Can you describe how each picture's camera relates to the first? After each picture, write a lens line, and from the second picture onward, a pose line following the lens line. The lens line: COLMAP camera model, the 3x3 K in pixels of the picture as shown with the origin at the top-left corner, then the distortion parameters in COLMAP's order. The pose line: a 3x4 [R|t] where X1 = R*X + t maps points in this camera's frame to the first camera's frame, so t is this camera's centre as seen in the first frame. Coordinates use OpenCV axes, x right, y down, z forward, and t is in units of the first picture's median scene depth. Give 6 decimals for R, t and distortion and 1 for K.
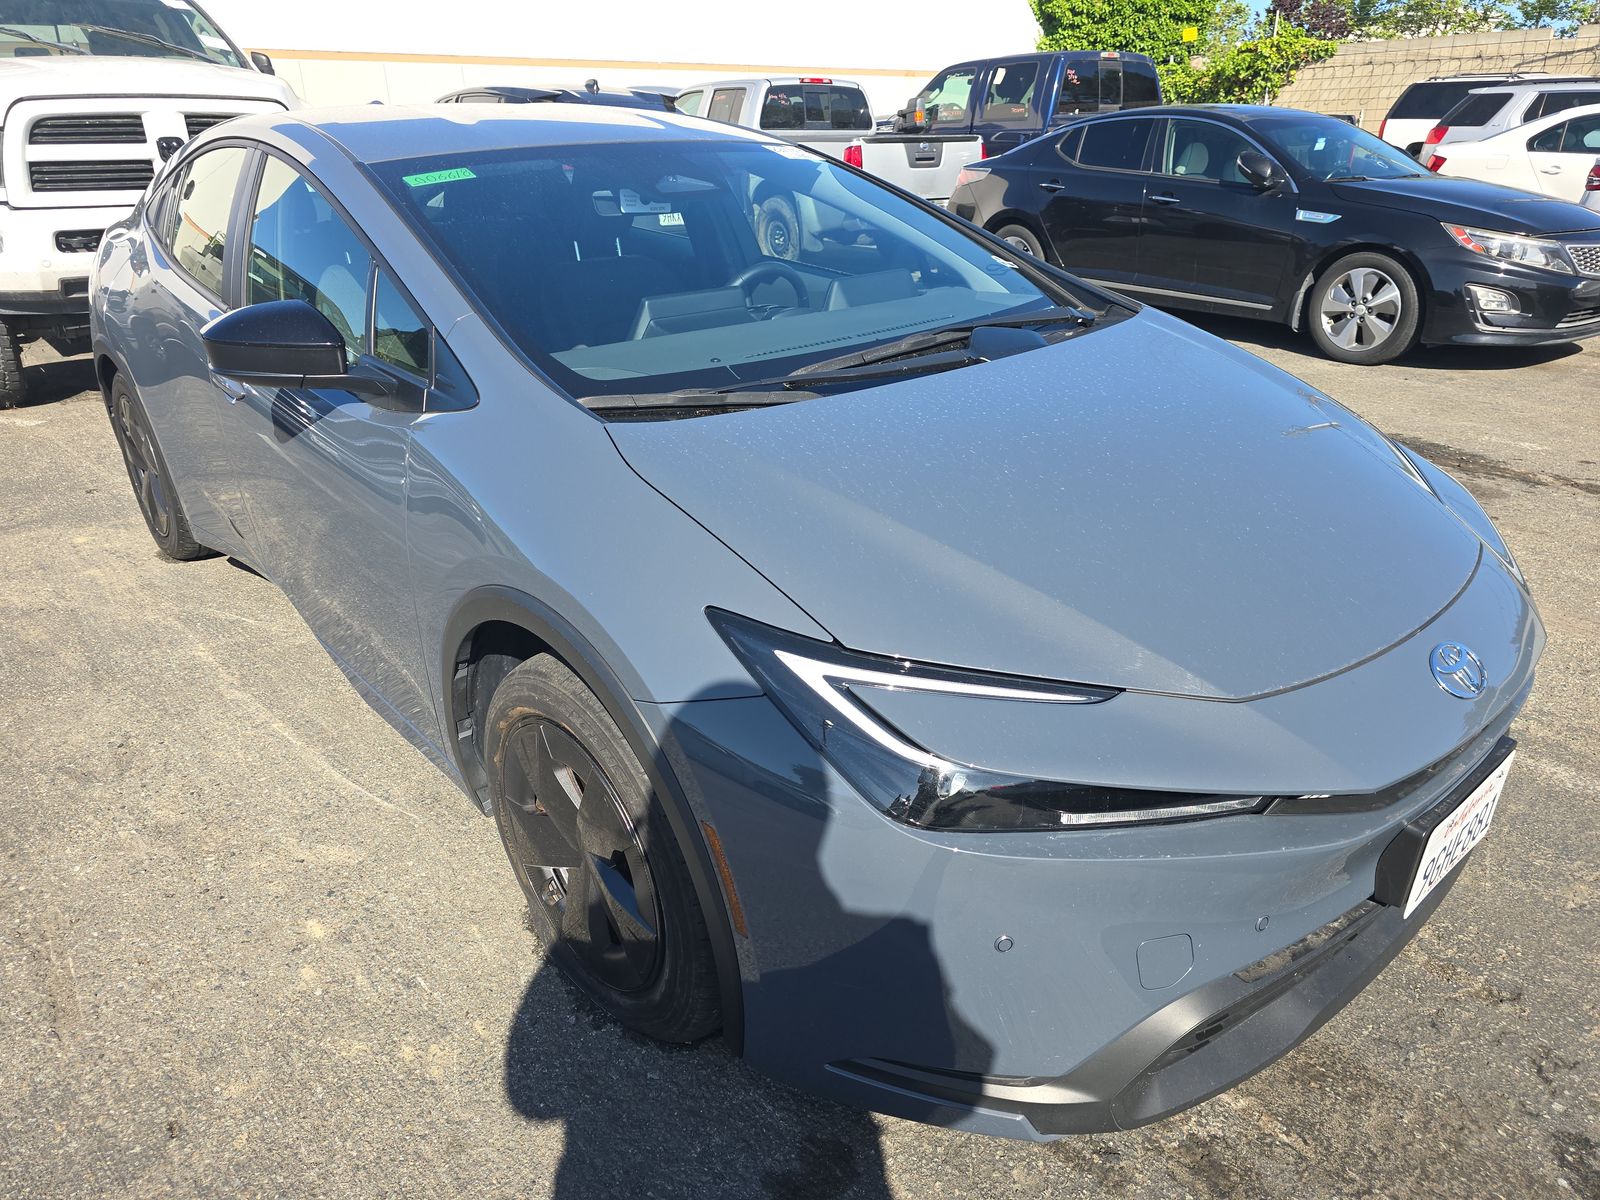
lens RADIAL K [[1105.4, 0, 808.5], [0, 1105.4, 599.3], [0, 0, 1]] dist [0.026005, -0.017151]
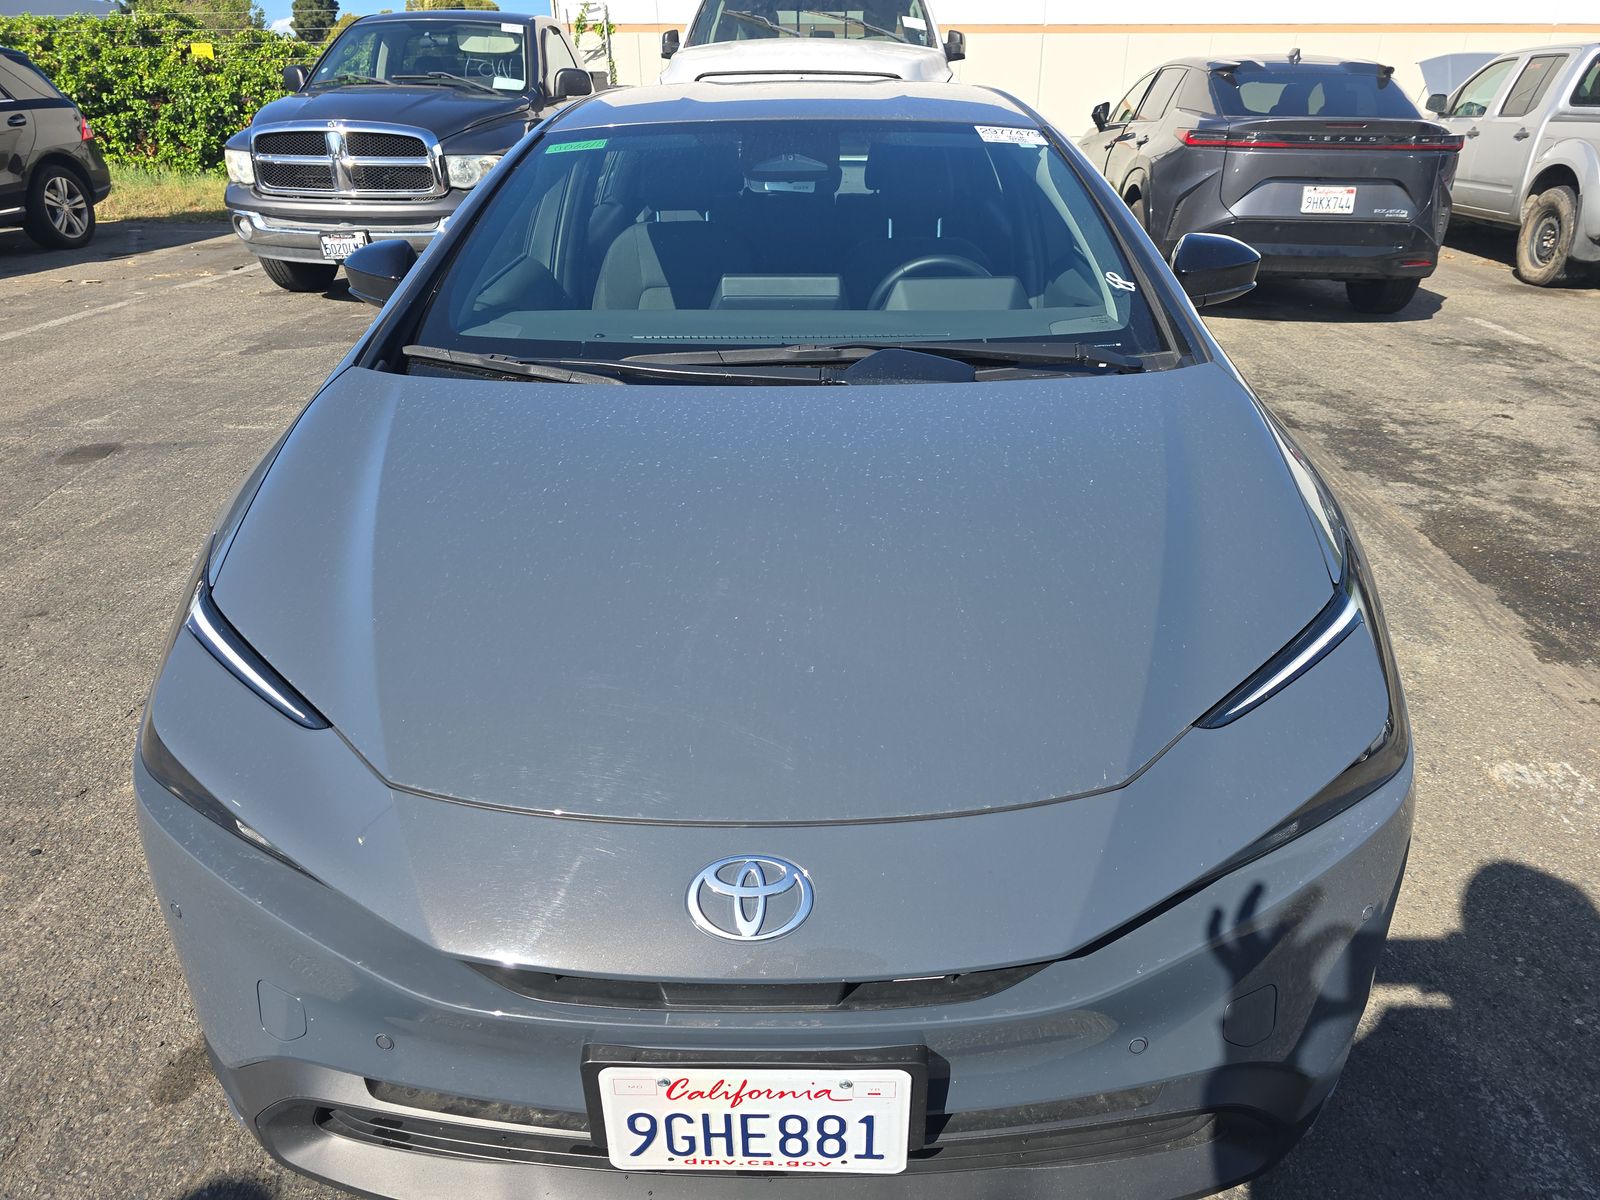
lens RADIAL K [[1105.4, 0, 793.5], [0, 1105.4, 596.7], [0, 0, 1]] dist [0.026005, -0.017151]
pose [[0.730489, 0.292463, -0.617131, 0.776433], [-0.280267, 0.952440, 0.119619, -0.166977], [0.622765, 0.085581, 0.777715, 0.356959]]
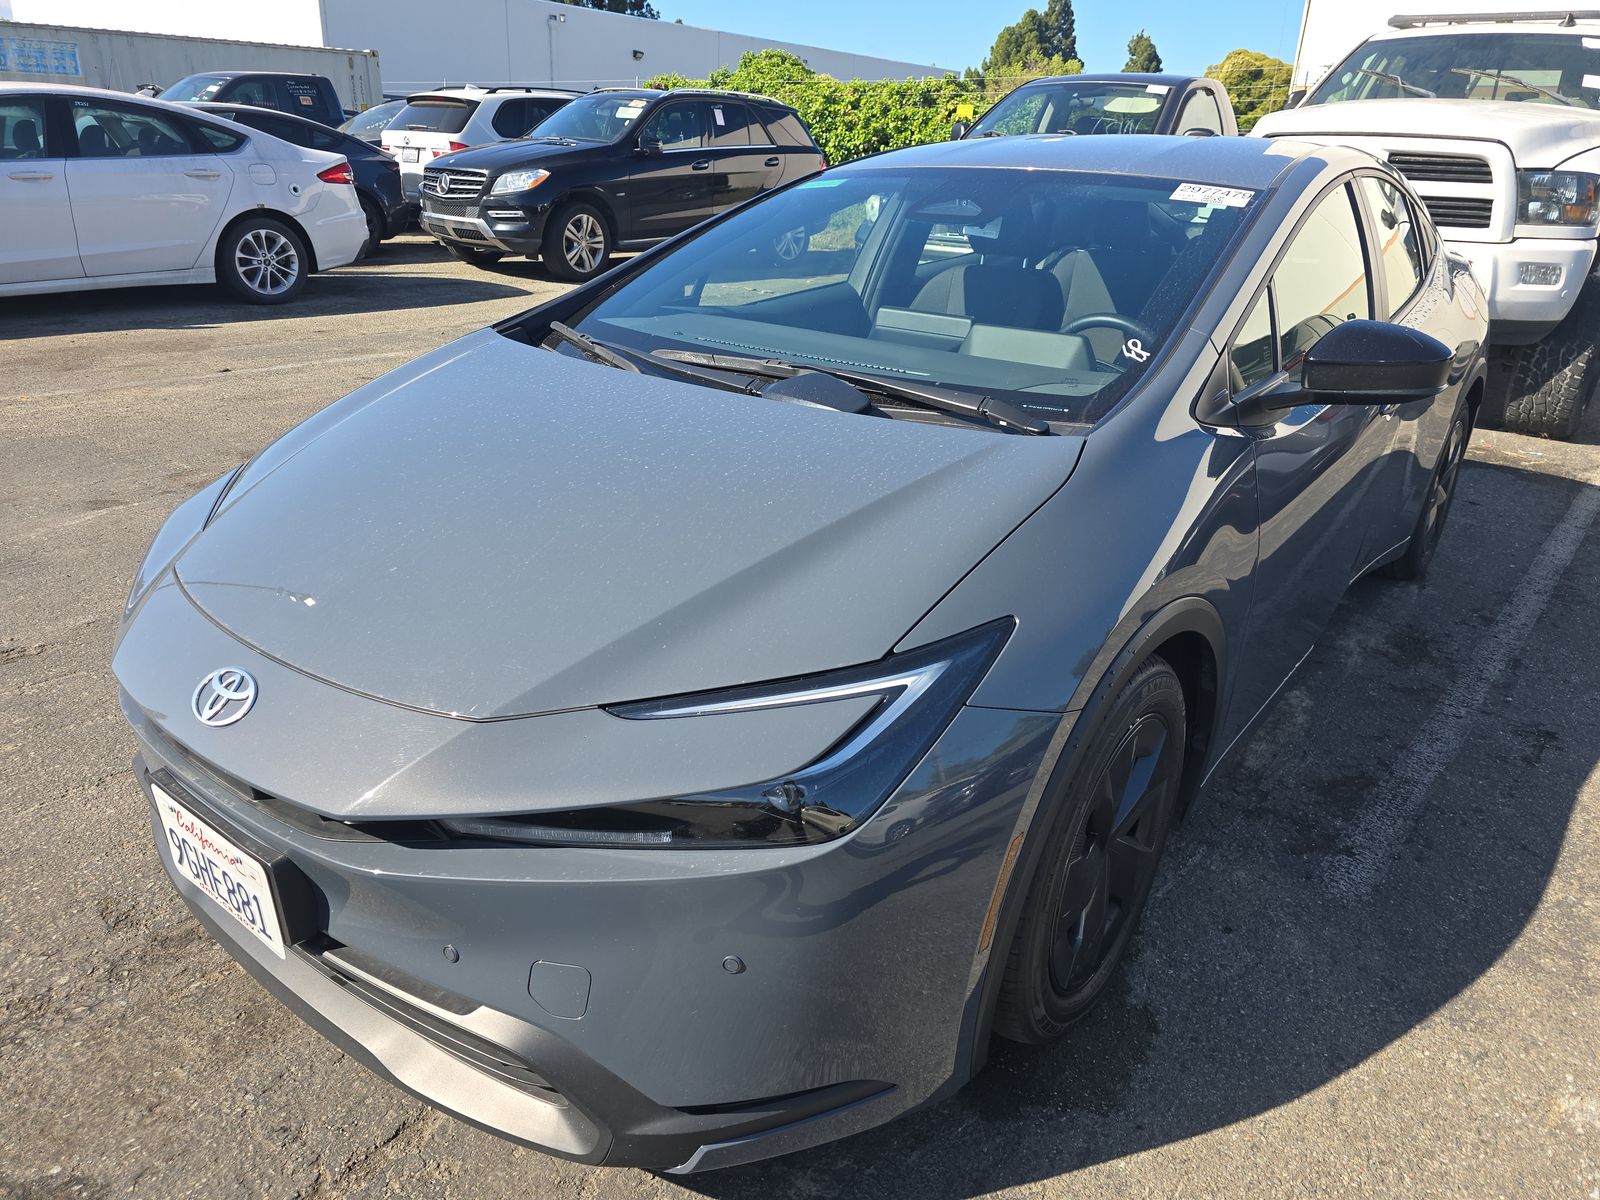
lens RADIAL K [[1105.4, 0, 809.2], [0, 1105.4, 603.3], [0, 0, 1]] dist [0.026005, -0.017151]
pose [[0.172297, 0.394640, -0.902537, 1.184434], [-0.425916, 0.856011, 0.292987, -0.394075], [0.888206, 0.333924, 0.315572, 0.880863]]
